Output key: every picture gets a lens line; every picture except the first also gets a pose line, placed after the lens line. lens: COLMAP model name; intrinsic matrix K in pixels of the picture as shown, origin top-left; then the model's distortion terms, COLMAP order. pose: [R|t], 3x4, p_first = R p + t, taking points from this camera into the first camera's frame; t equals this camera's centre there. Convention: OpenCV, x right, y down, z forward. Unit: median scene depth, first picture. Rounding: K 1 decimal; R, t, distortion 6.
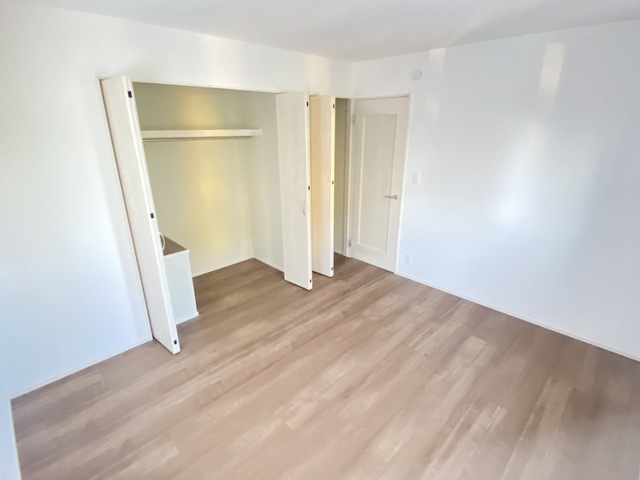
lens RADIAL K [[321.8, 0, 320.3], [0, 321.8, 240.5], [0, 0, 1]] dist [-0.000711, -0.000097]
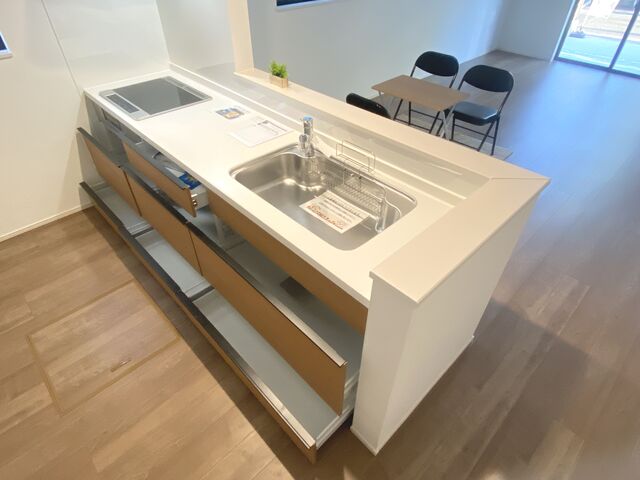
lens RADIAL K [[369.4, 0, 320.0], [0, 369.4, 239.1], [0, 0, 1]] dist [-0.000001, -0.002491]
pose [[-0.999860, -0.012639, 0.010994, 0.802416], [0.003255, 0.497218, 0.867620, -0.365038], [-0.016433, 0.867534, -0.497107, 1.038623]]
